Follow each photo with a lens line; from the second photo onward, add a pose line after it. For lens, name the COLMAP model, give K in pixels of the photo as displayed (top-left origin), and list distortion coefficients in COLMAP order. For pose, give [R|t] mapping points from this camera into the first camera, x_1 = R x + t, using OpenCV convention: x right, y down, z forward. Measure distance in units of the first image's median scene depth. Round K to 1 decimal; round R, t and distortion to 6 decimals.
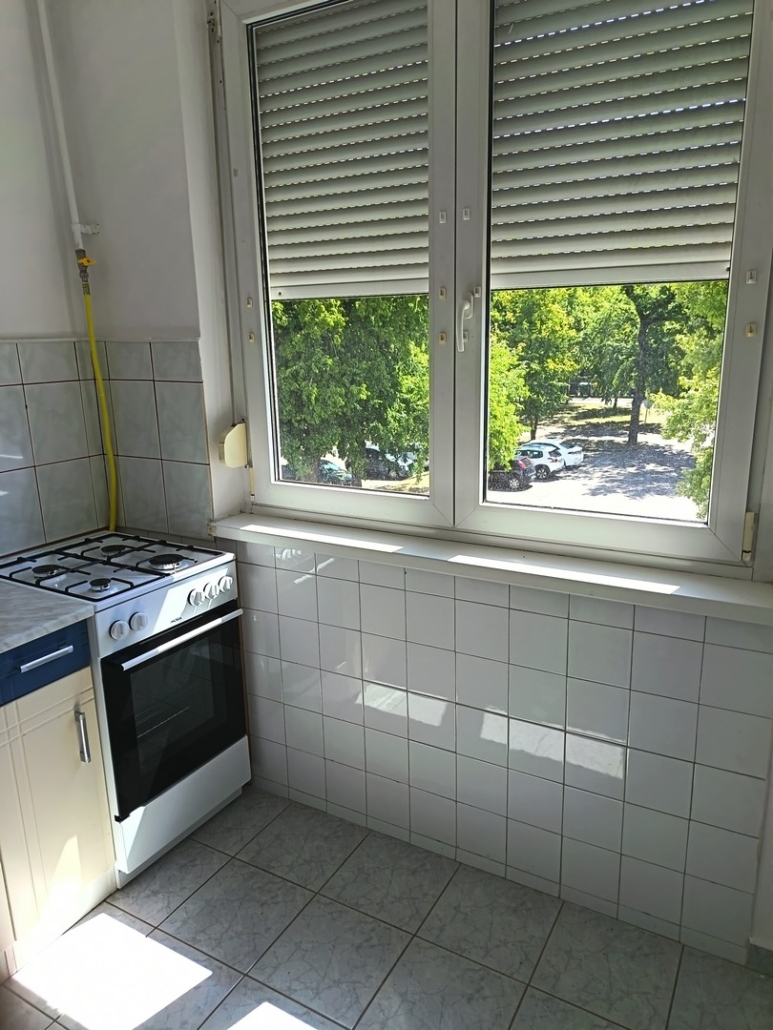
lens RADIAL K [[727.4, 0, 390.7], [0, 727.4, 507.9], [0, 0, 1]] dist [0.041041, -0.041675]
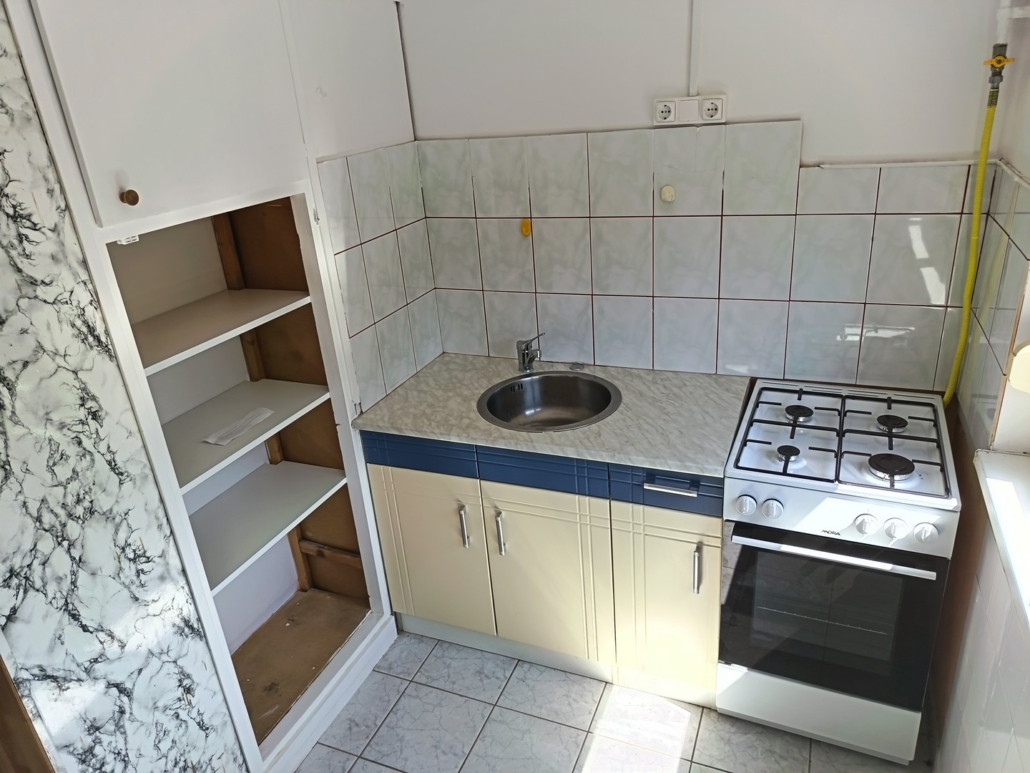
lens RADIAL K [[727.4, 0, 521.7], [0, 727.4, 397.1], [0, 0, 1]] dist [0.041041, -0.041675]
pose [[0.124569, 0.411859, -0.902693, 0.372873], [-0.169794, 0.905208, 0.389576, -0.264959], [0.977575, 0.104743, 0.182692, 0.482914]]
